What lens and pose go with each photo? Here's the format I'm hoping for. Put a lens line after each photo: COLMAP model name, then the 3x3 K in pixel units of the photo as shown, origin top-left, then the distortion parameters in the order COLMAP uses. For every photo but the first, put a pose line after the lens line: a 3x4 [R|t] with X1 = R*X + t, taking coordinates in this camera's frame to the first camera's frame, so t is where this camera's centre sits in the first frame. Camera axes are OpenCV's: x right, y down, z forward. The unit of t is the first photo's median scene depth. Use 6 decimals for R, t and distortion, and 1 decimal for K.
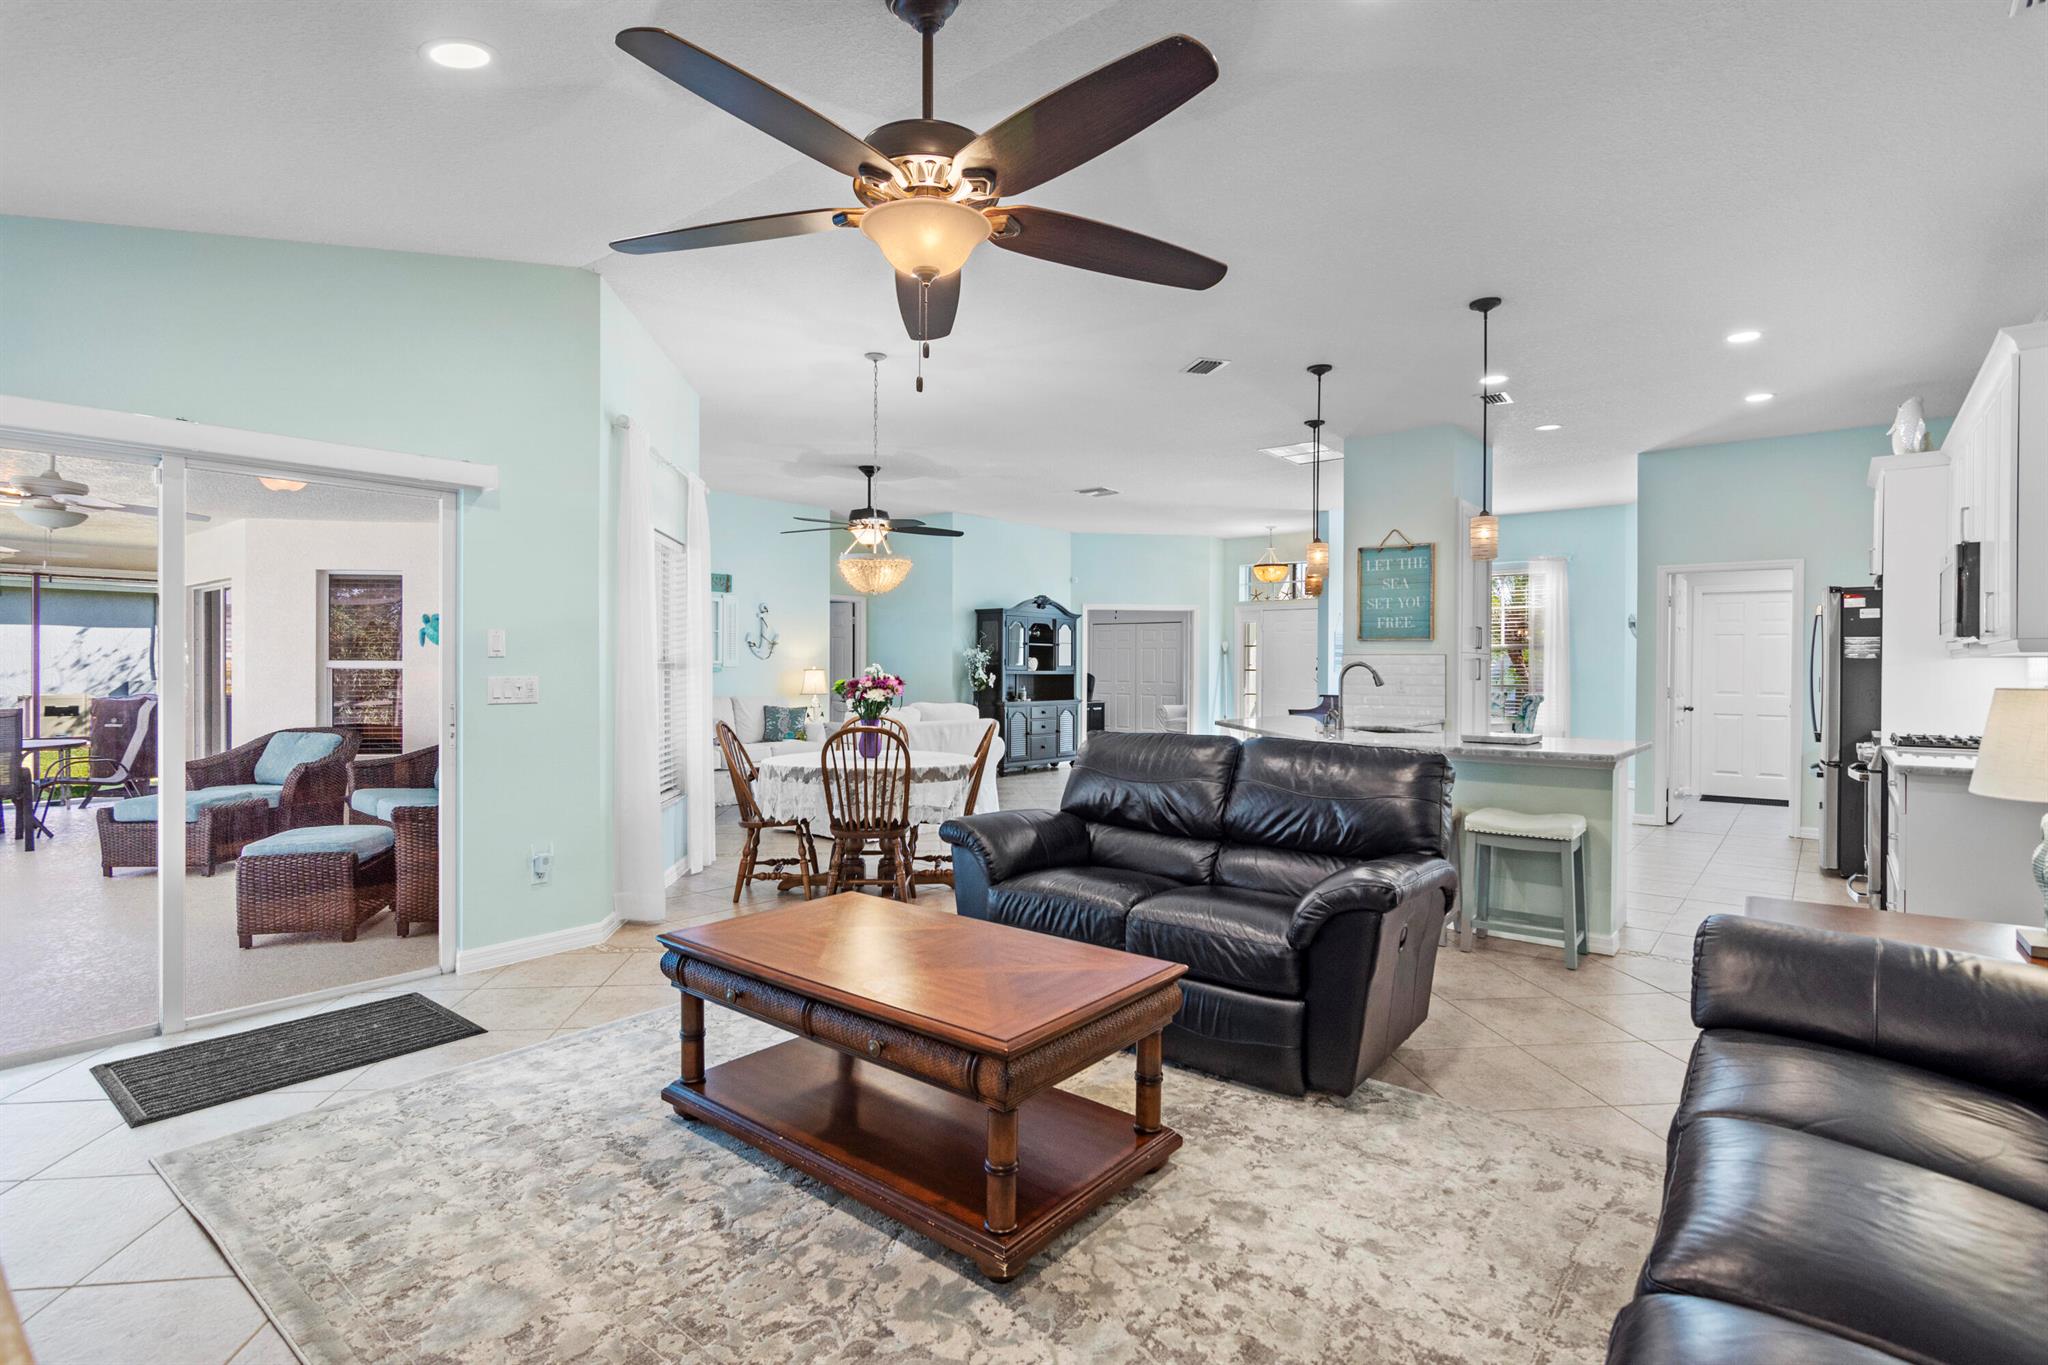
lens RADIAL K [[990.9, 0, 1035.4], [0, 990.9, 677.2], [0, 0, 1]] dist [0.001476, 0.000112]
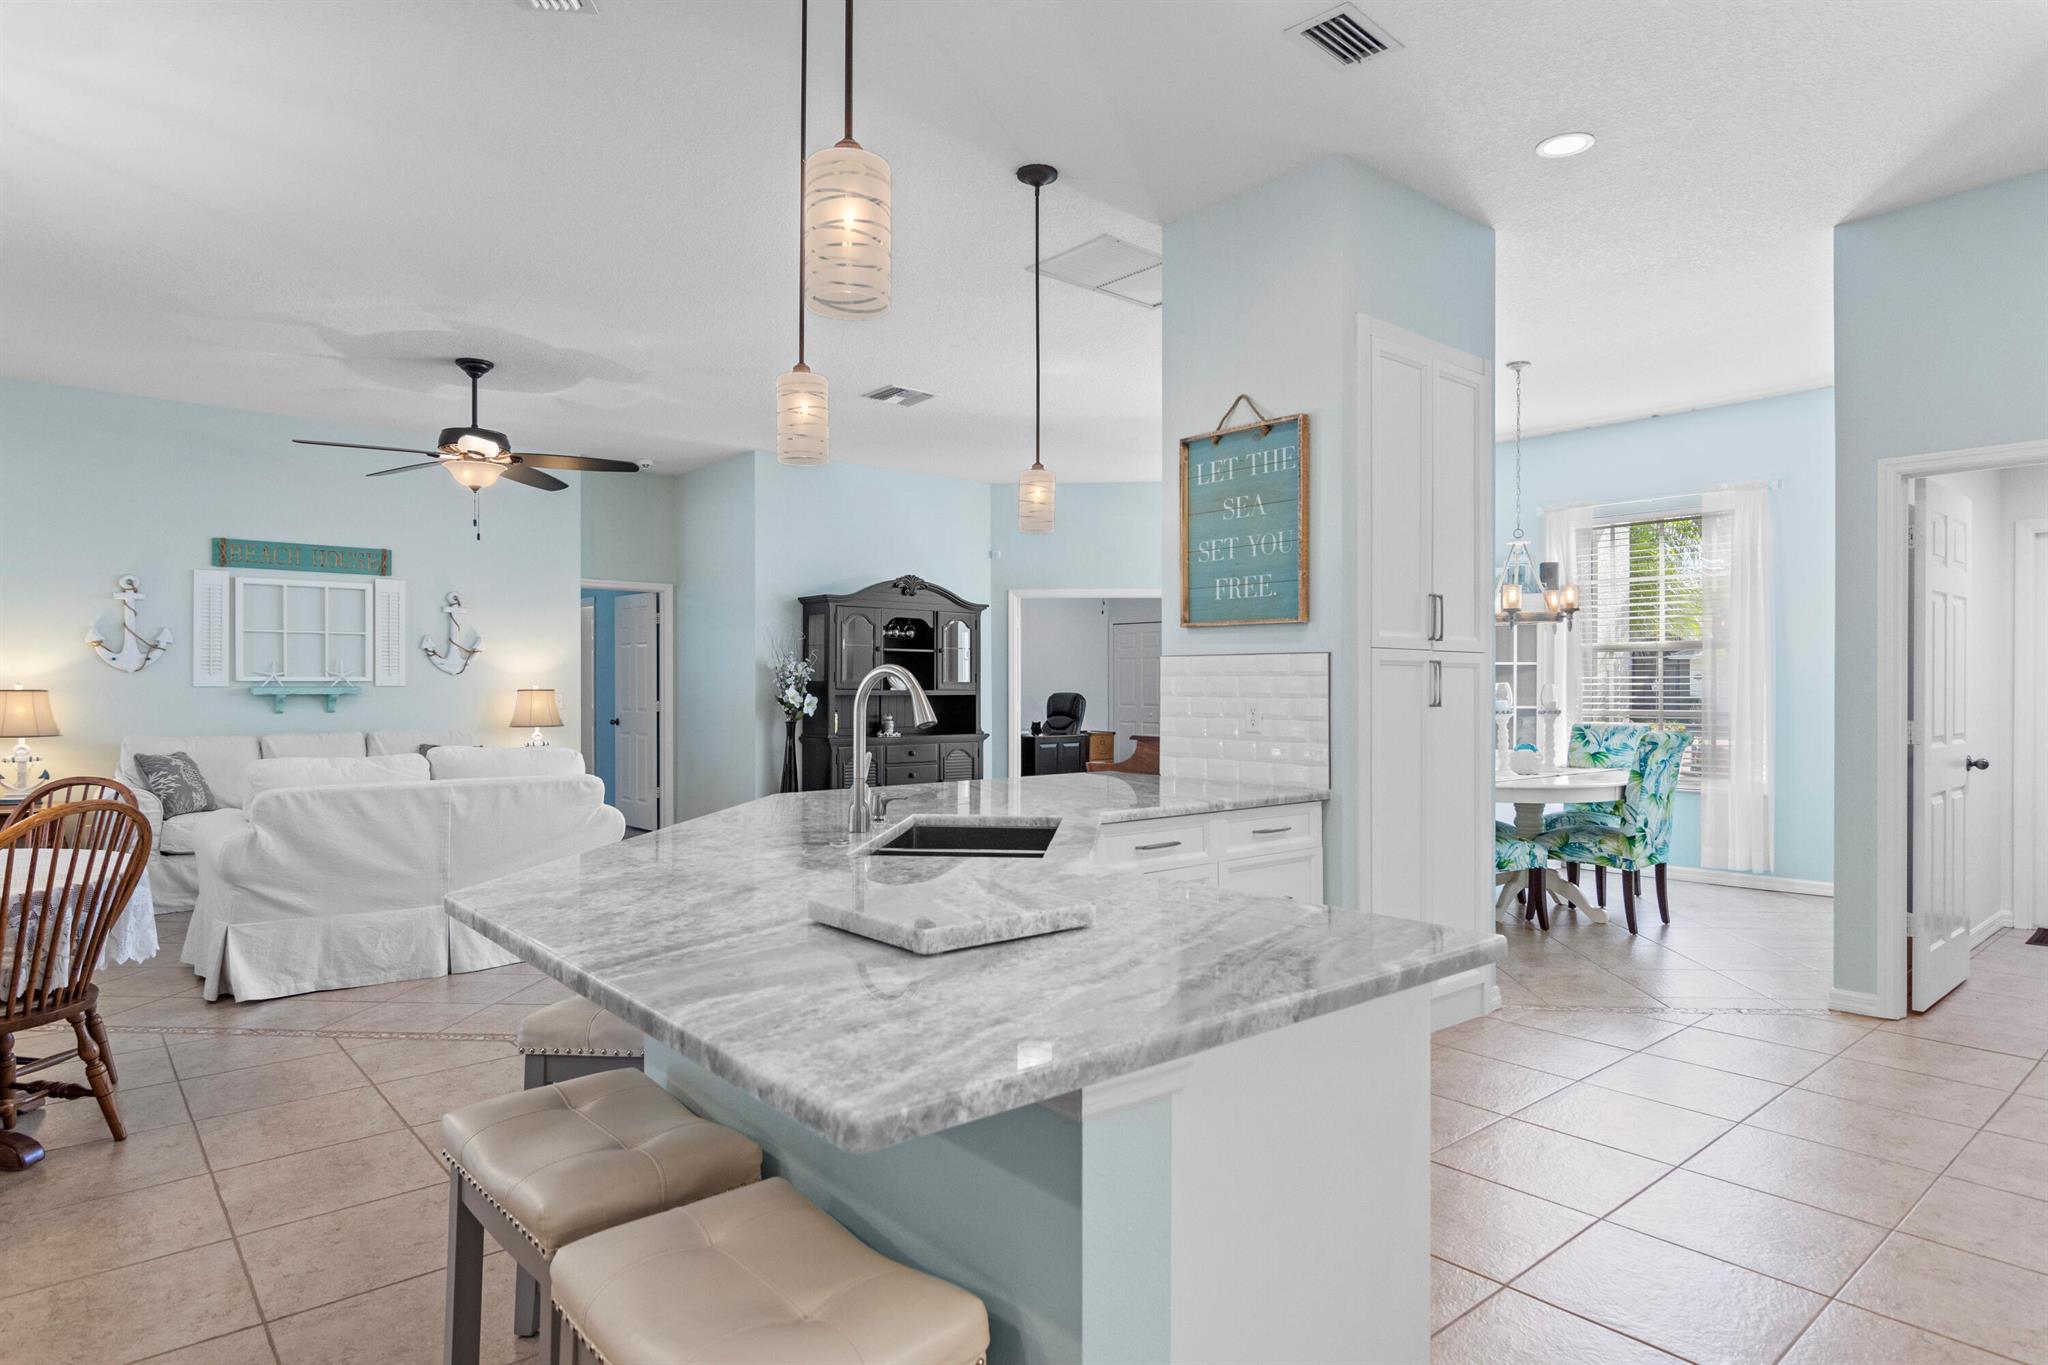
lens RADIAL K [[1143.7, 0, 1035.7], [0, 1143.7, 695.1], [0, 0, 1]] dist [0.000289, 0.000049]
pose [[0.982934, -0.003289, -0.183931, 0.360539], [0.002817, 0.999992, -0.002828, -0.001409], [0.183939, 0.002262, 0.982935, 0.427954]]
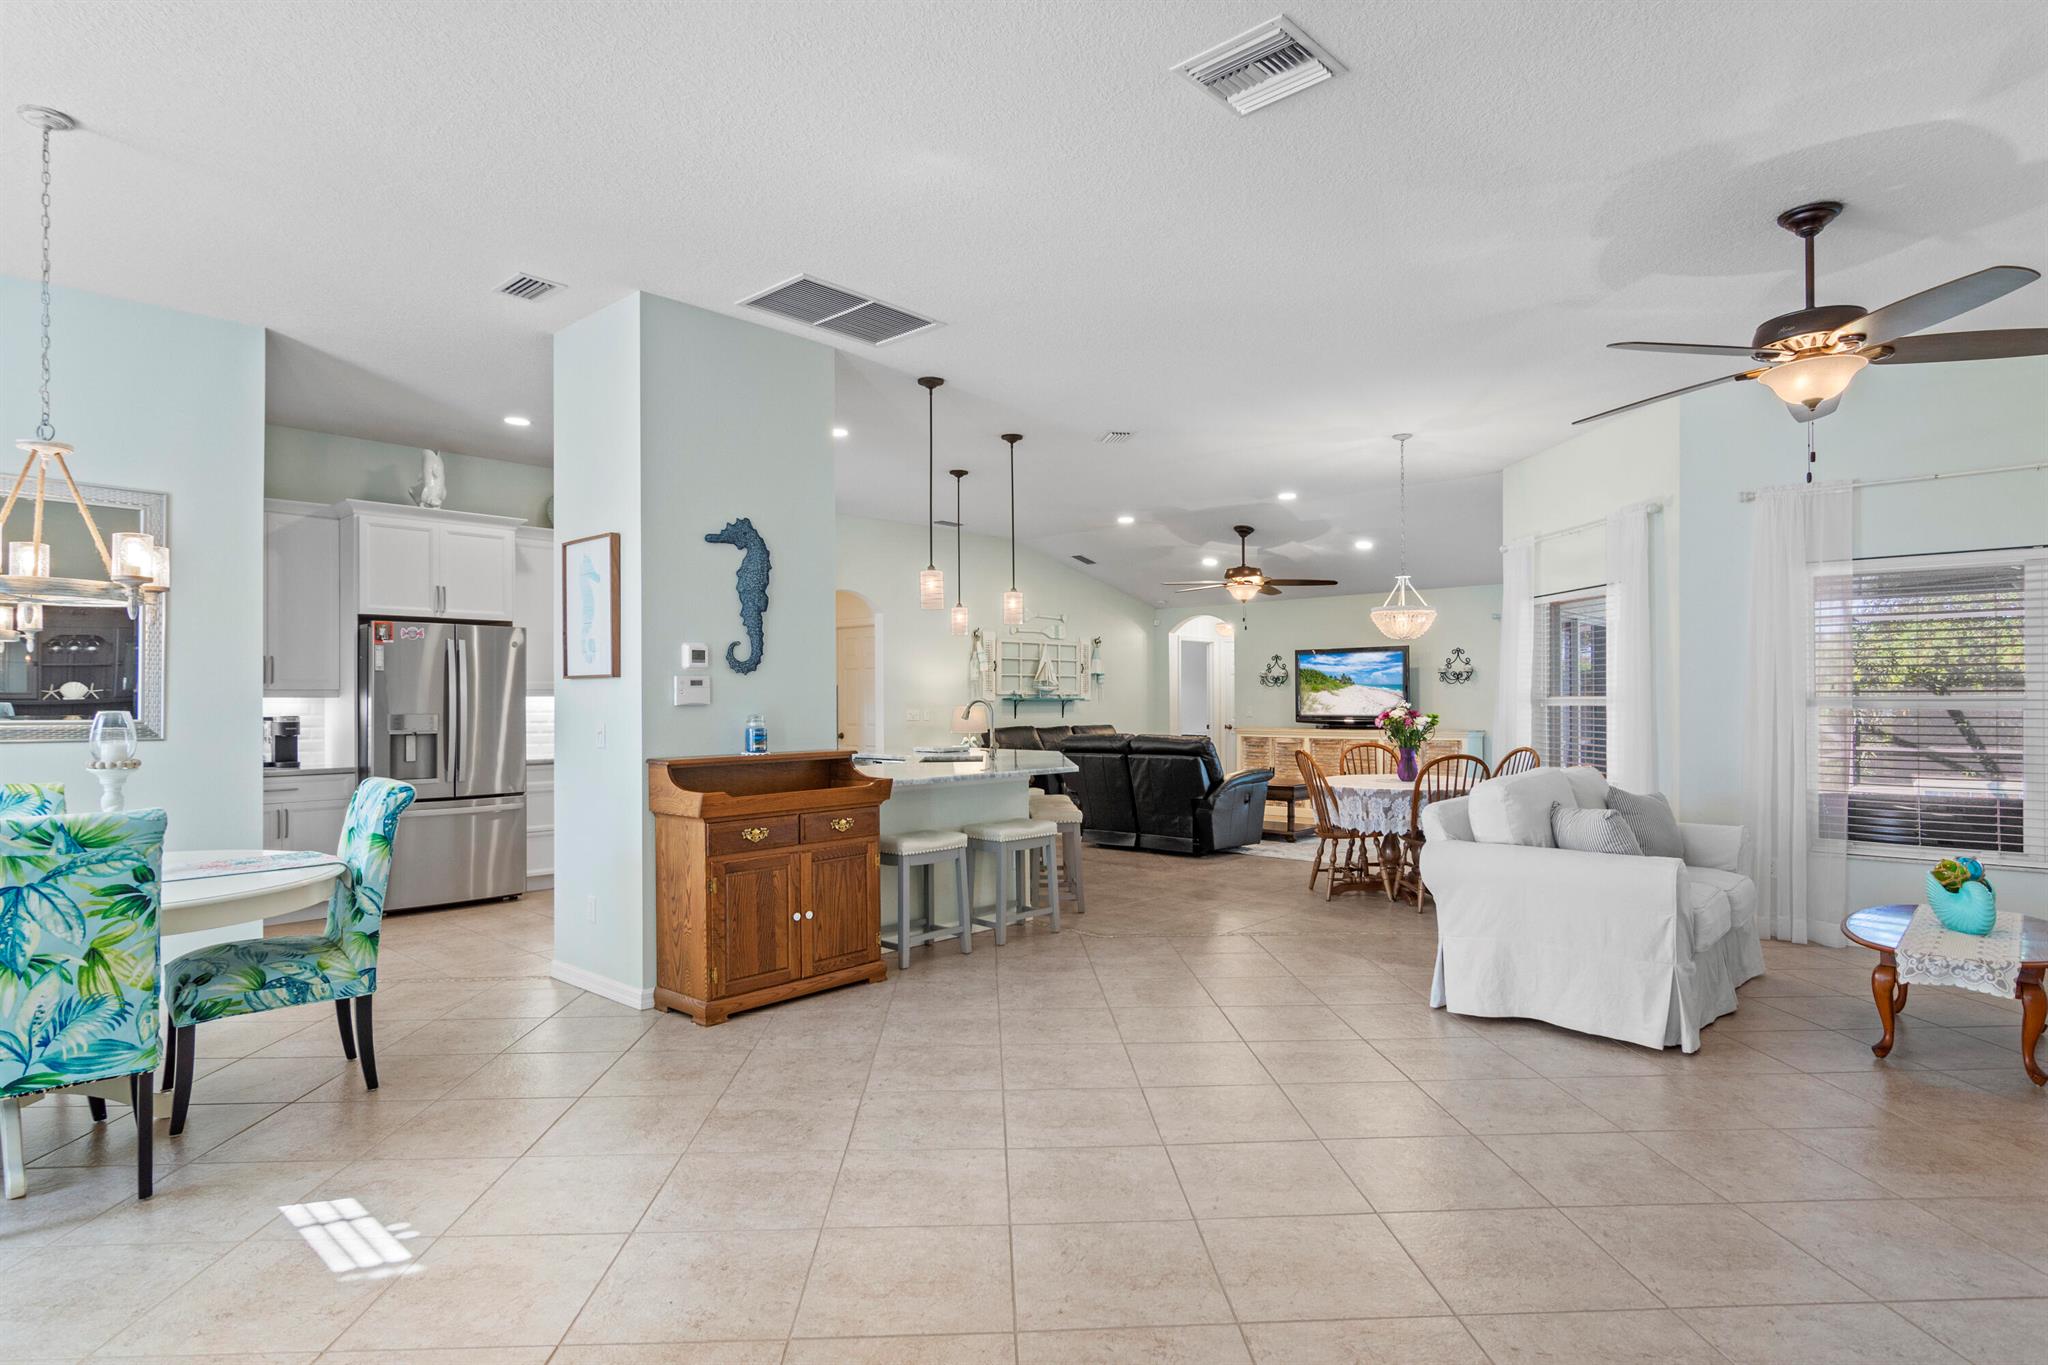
lens RADIAL K [[1085.0, 0, 1028.7], [0, 1085.0, 693.2], [0, 0, 1]] dist [-0.001742, -0.000351]
pose [[-0.997653, 0.000485, 0.068471, 0.141509], [0.000824, 0.999988, 0.004921, -0.021084], [-0.068467, 0.004966, -0.997641, 1.719774]]
